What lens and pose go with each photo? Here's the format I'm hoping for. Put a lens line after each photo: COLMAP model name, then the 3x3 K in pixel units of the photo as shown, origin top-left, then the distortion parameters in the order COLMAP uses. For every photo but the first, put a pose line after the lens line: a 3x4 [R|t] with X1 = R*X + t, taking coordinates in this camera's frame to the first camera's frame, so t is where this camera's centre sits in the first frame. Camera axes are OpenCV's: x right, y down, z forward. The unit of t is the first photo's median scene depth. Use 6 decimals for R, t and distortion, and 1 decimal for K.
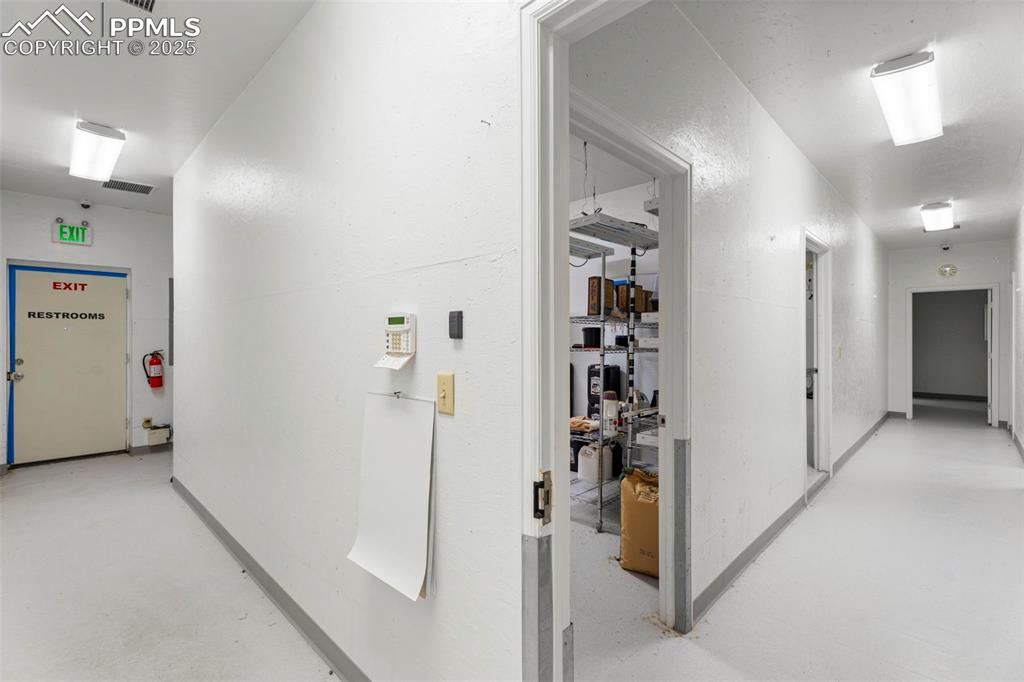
lens RADIAL K [[459.5, 0, 512.0], [0, 459.5, 341.0], [0, 0, 1]] dist [-0.000252, -0.000004]
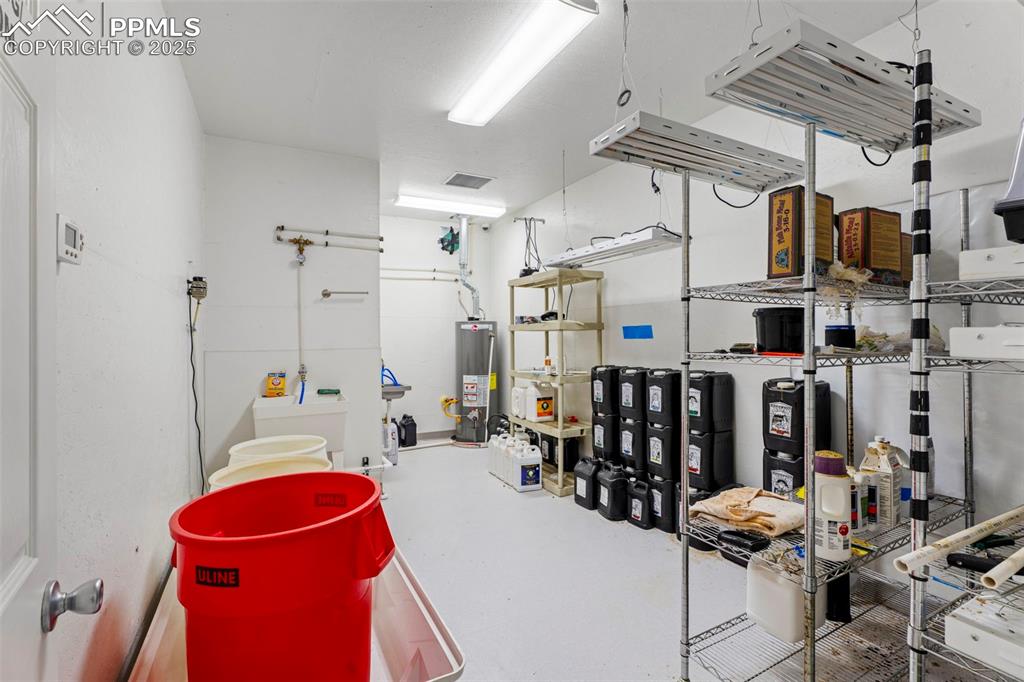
lens RADIAL K [[466.7, 0, 512.0], [0, 466.7, 341.0], [0, 0, 1]] dist [0.002373, 0.000073]
pose [[0.951653, -0.012770, -0.306908, 0.065742], [0.014287, 0.999894, 0.002699, -0.001662], [0.306841, -0.006953, 0.951735, 0.481069]]
